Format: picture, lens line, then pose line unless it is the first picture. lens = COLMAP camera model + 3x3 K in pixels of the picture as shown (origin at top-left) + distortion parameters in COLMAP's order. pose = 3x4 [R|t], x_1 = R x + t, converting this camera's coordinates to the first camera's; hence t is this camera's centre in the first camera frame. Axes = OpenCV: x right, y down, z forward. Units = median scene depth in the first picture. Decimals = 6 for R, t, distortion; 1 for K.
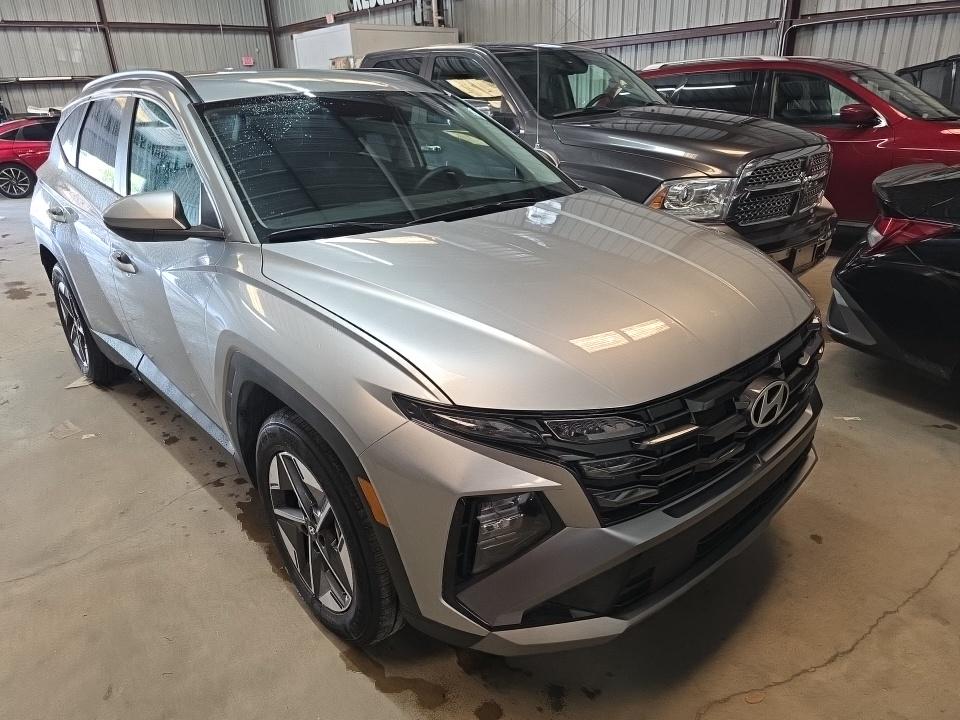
lens RADIAL K [[653.1, 0, 480.0], [0, 653.1, 360.0], [0, 0, 1]] dist [0.048885, -0.040130]
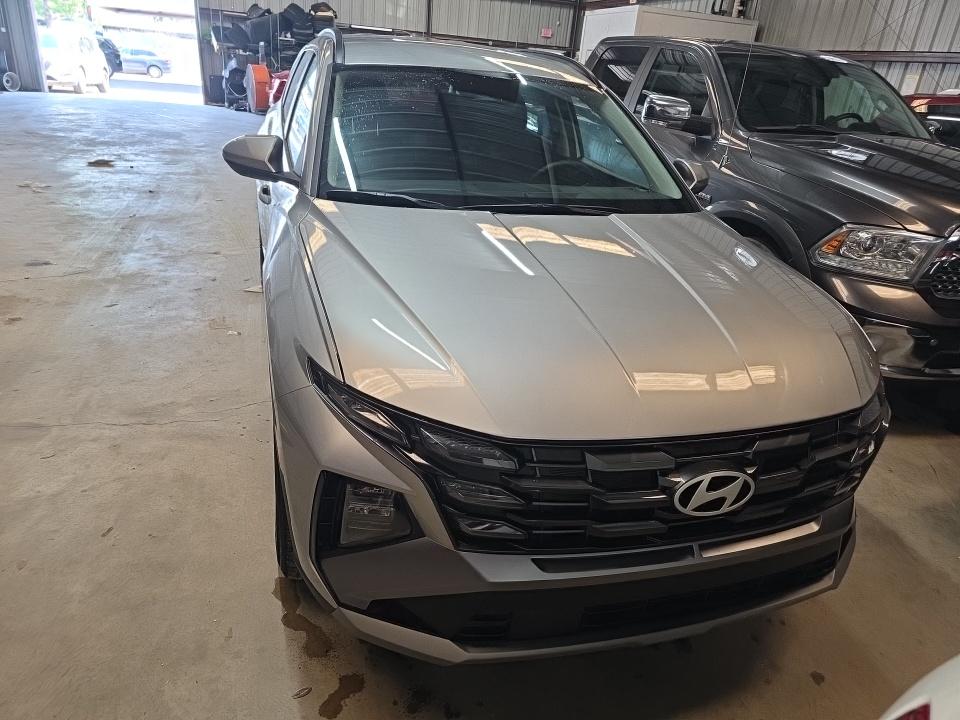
lens RADIAL K [[658.9, 0, 484.3], [0, 658.9, 351.8], [0, 0, 1]] dist [0.037846, -0.038109]
pose [[0.900315, 0.273227, -0.338791, 0.196488], [-0.268680, 0.961280, 0.061250, -0.039450], [0.342408, 0.035883, 0.938866, 0.039359]]
